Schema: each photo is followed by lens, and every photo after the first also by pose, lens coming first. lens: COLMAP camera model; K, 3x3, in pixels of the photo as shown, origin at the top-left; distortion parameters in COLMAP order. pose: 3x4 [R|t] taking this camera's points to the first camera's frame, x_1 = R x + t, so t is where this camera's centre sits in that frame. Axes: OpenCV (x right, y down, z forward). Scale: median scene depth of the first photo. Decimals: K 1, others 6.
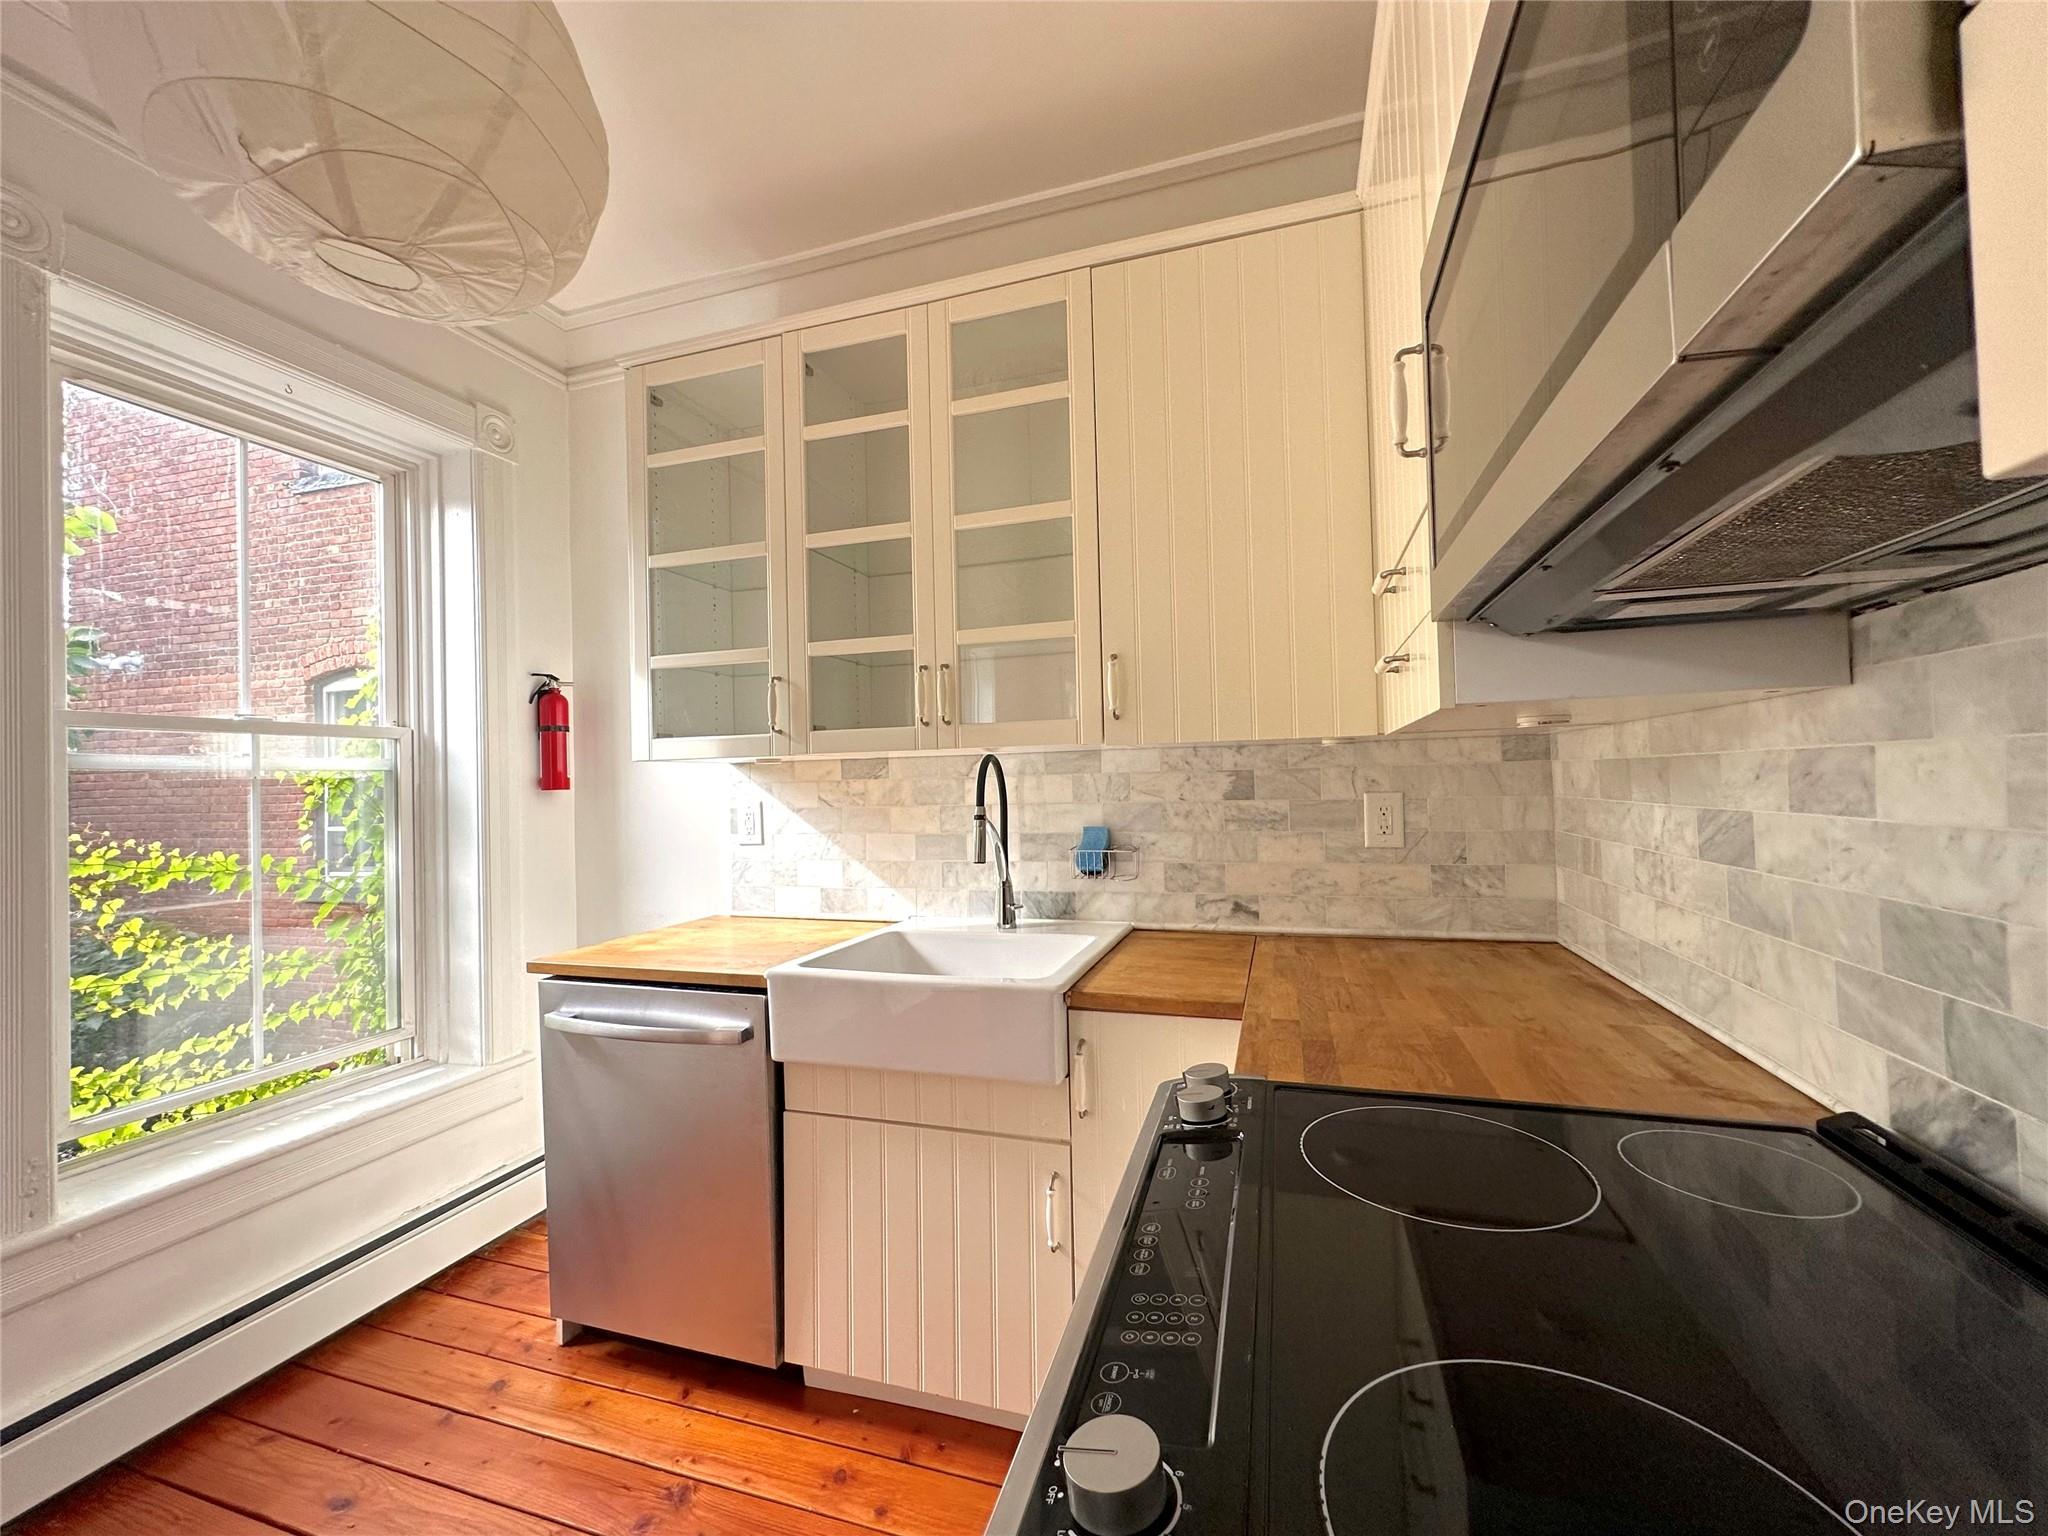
lens RADIAL K [[818.6, 0, 1017.2], [0, 818.6, 772.6], [0, 0, 1]] dist [-0.000567, 0.000031]
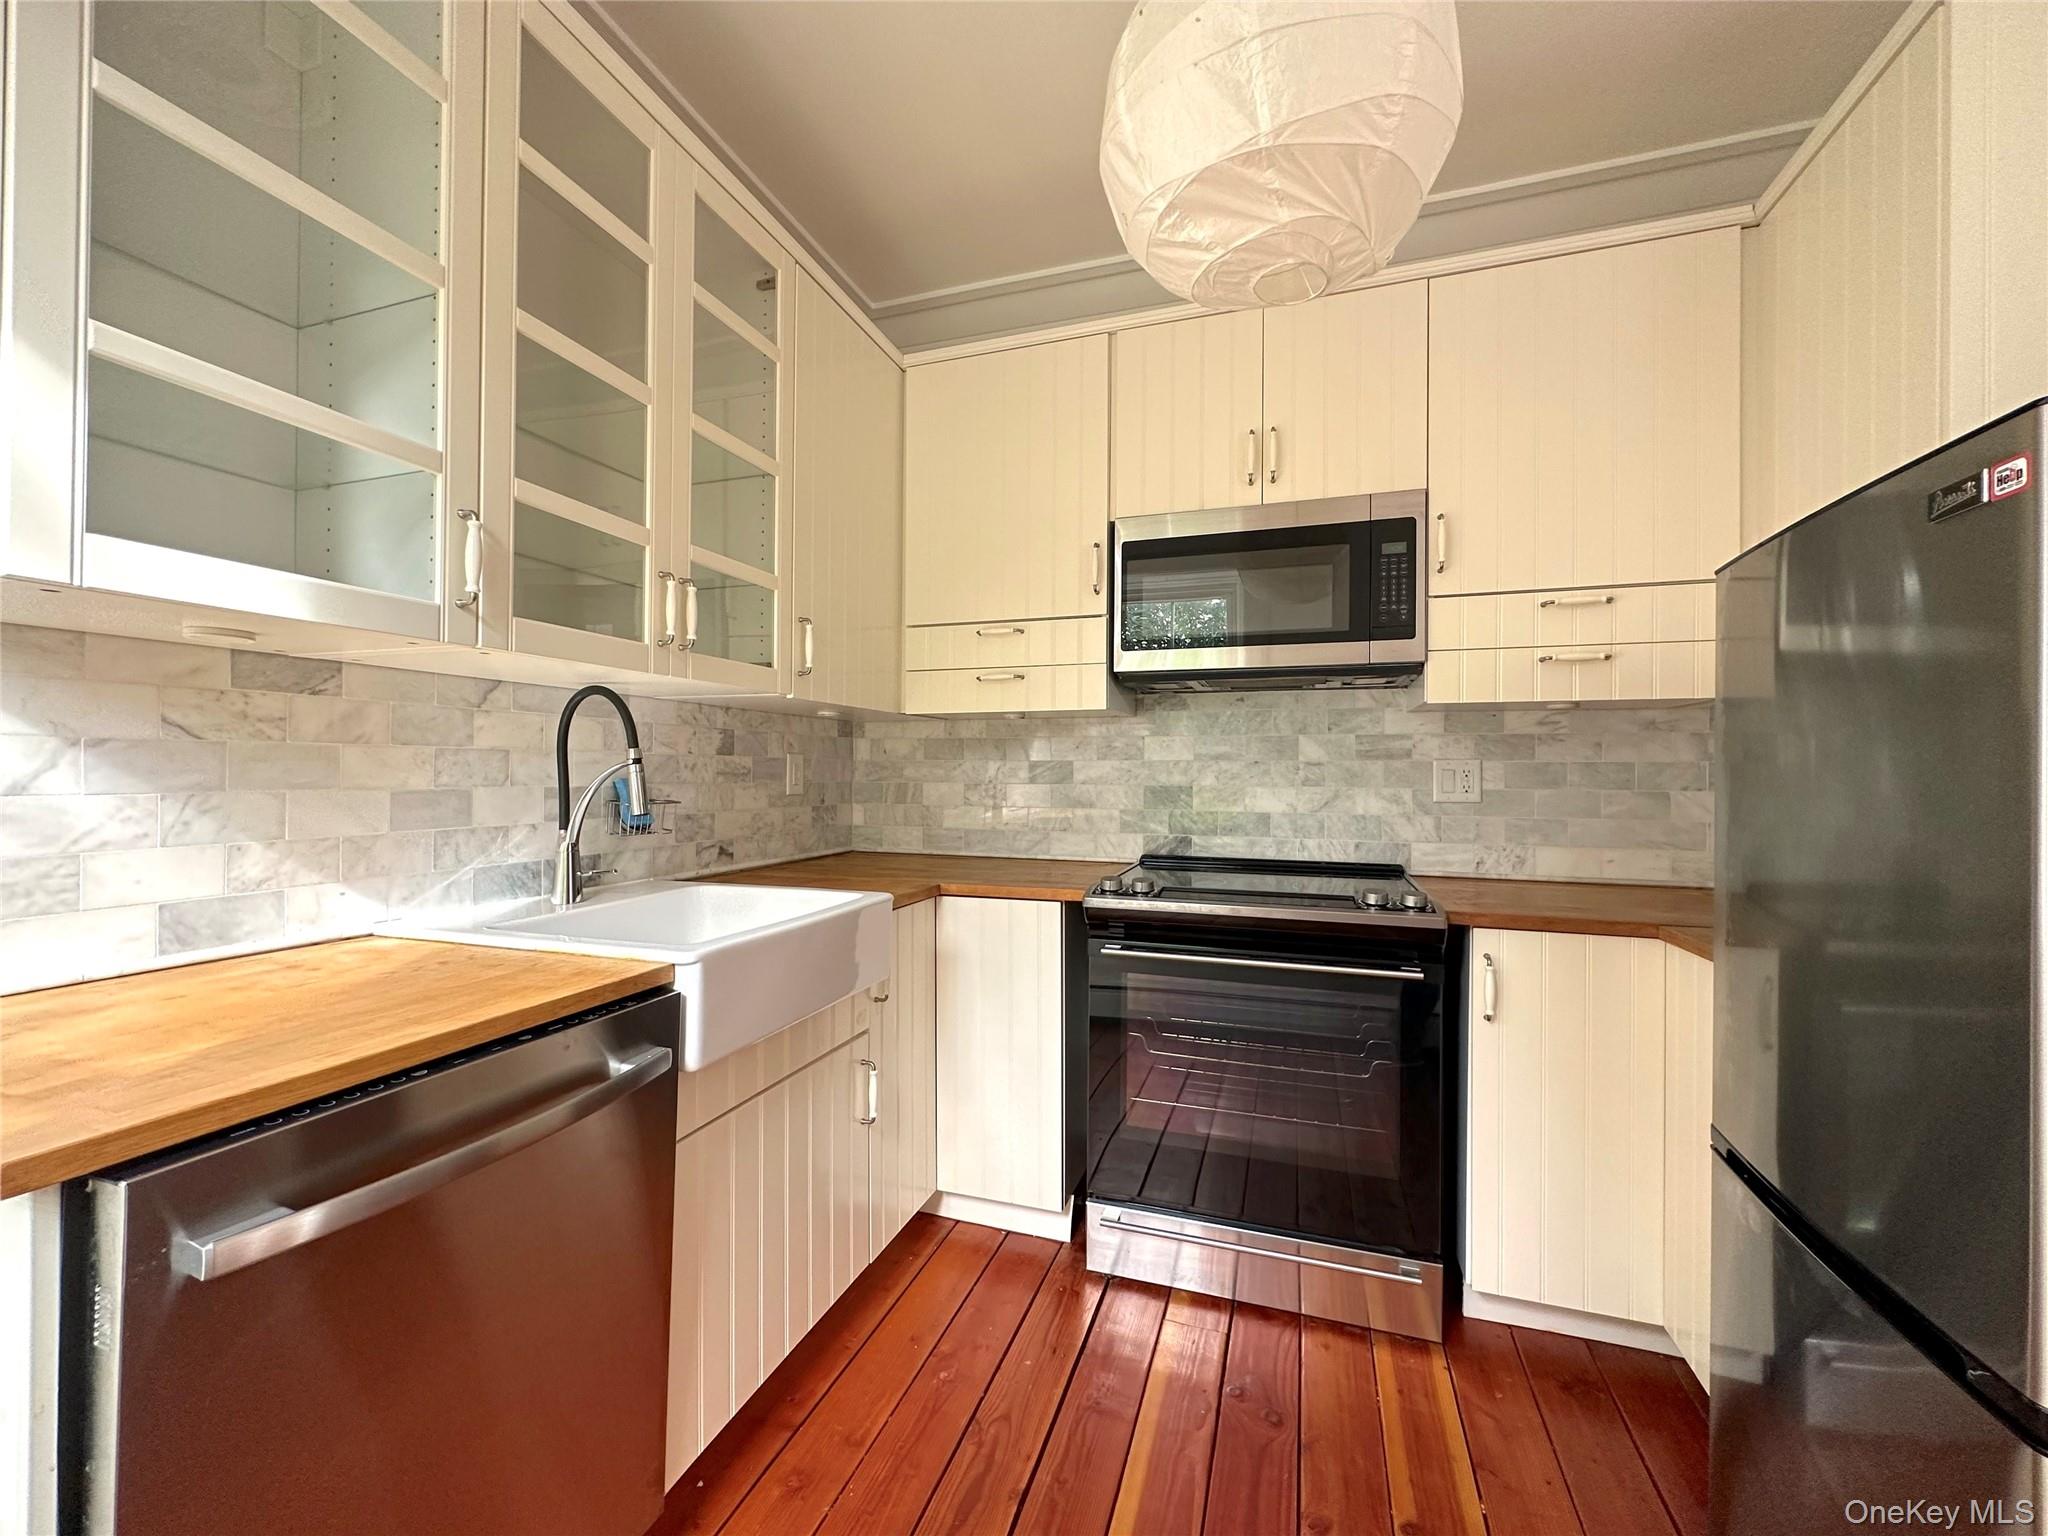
lens RADIAL K [[818.6, 0, 1021.9], [0, 818.6, 771.2], [0, 0, 1]] dist [-0.000567, 0.000031]
pose [[0.020746, 0.025834, 0.999451, -0.893143], [-0.018950, 0.999497, -0.025442, 0.080239], [-0.999605, -0.018412, 0.021225, 0.597862]]
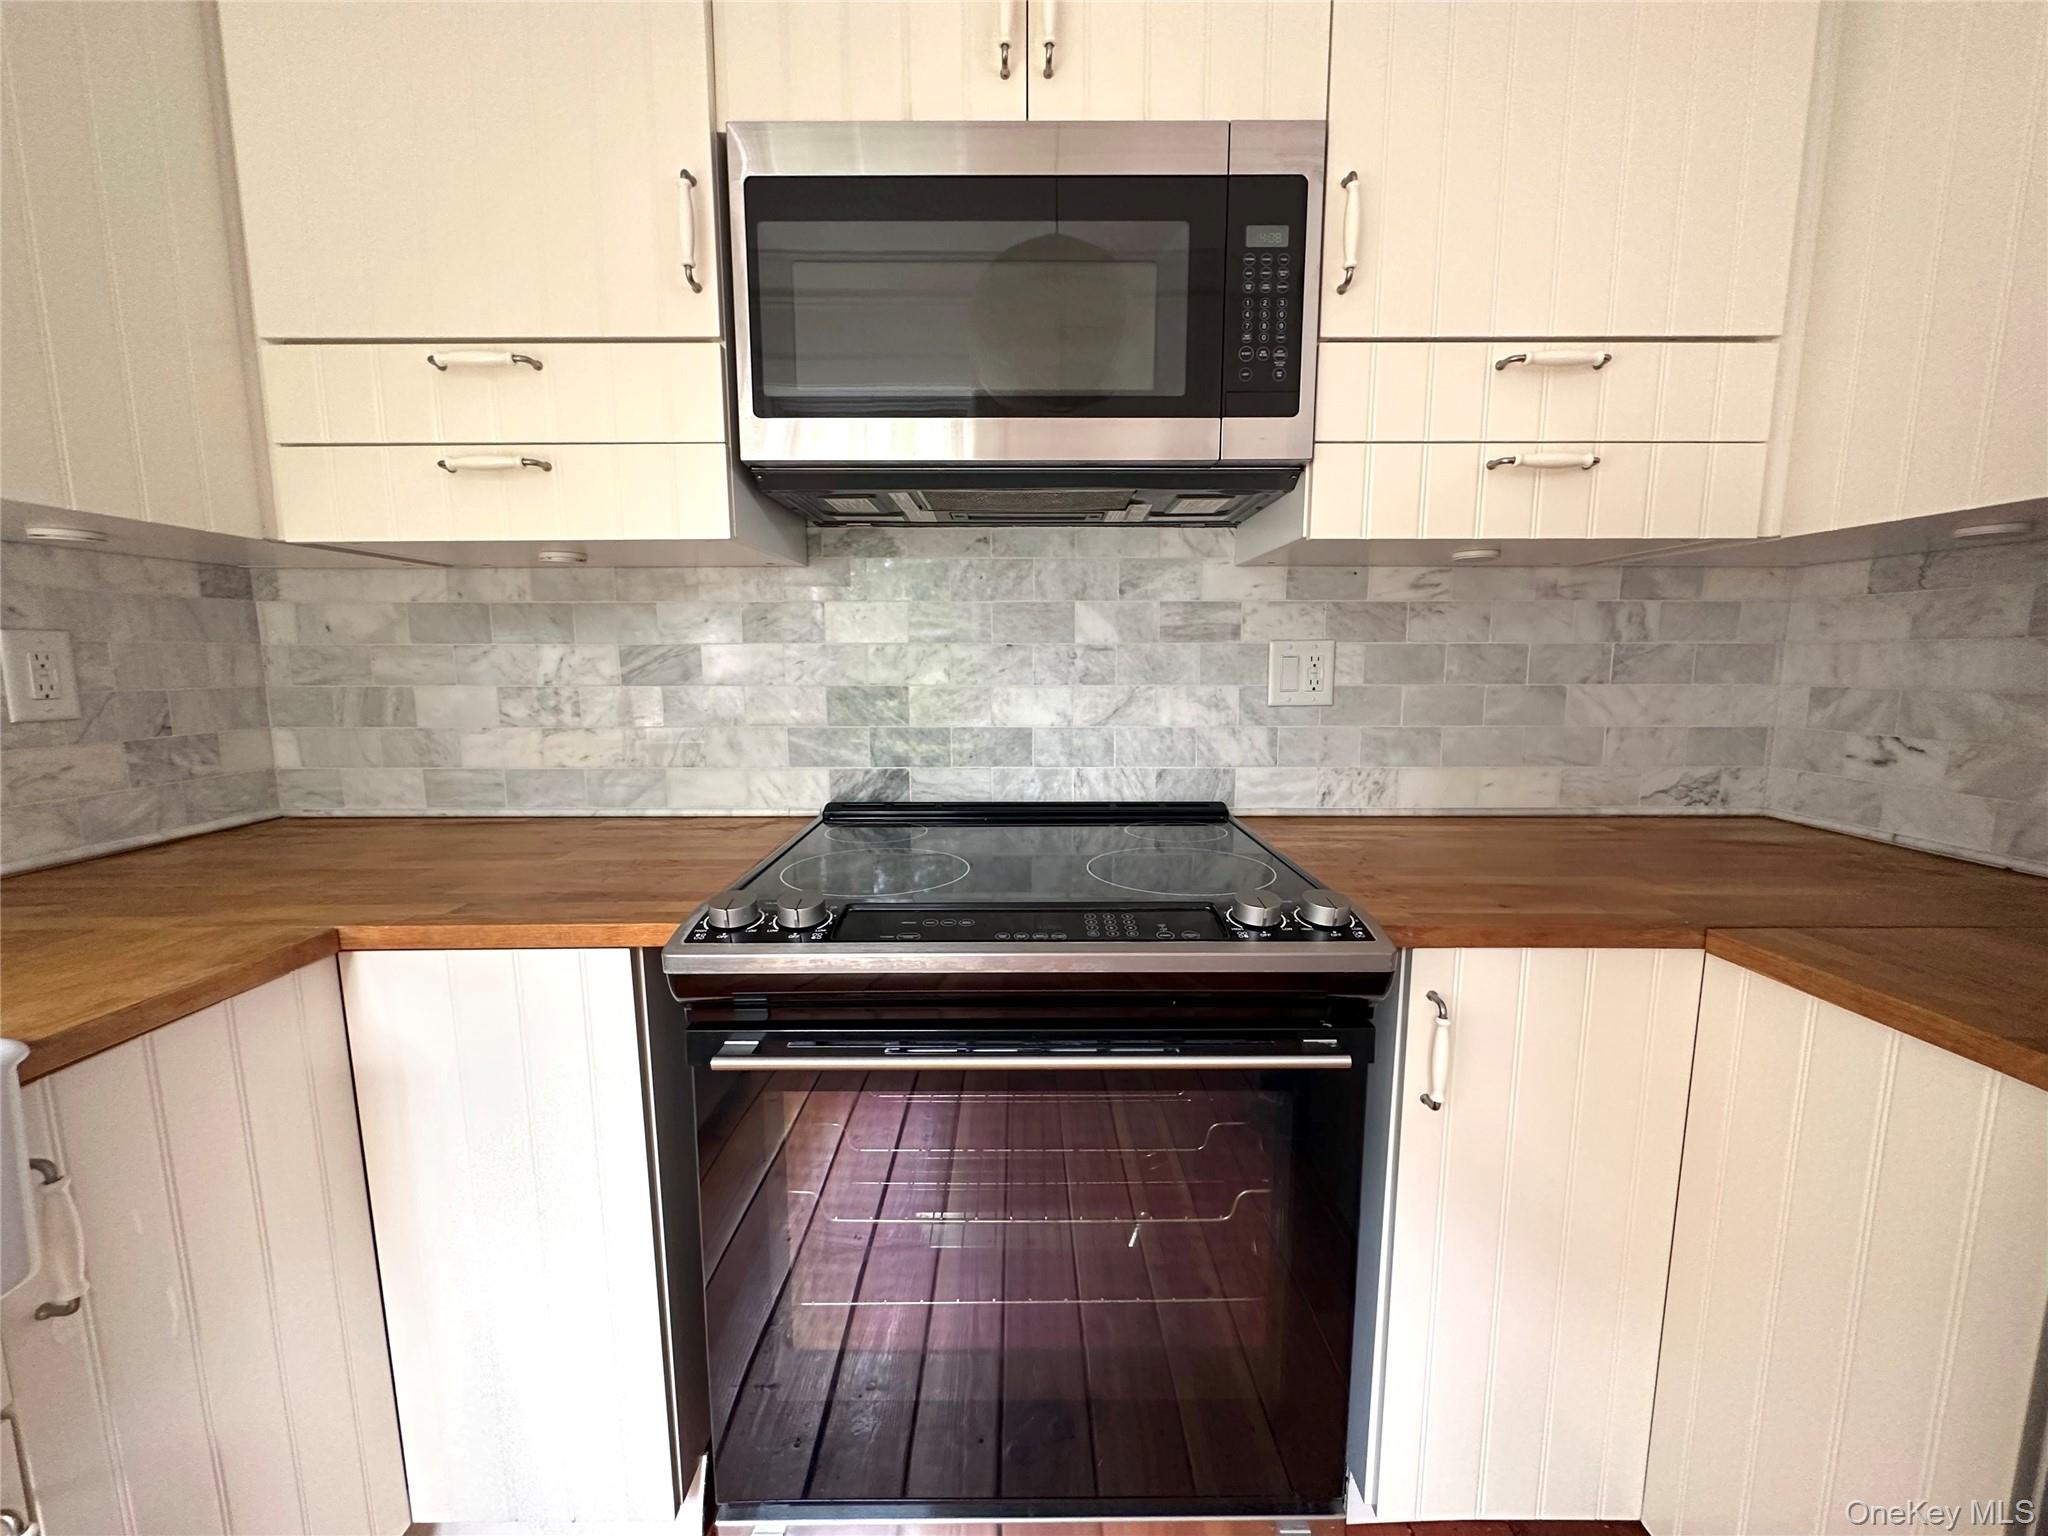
lens RADIAL K [[818.6, 0, 1027.9], [0, 818.6, 768.9], [0, 0, 1]] dist [-0.000567, 0.000031]
pose [[-0.312737, -0.101466, 0.944405, -0.368891], [-0.001942, 0.994344, 0.106189, 0.060692], [-0.949838, 0.031375, -0.311165, 0.490706]]
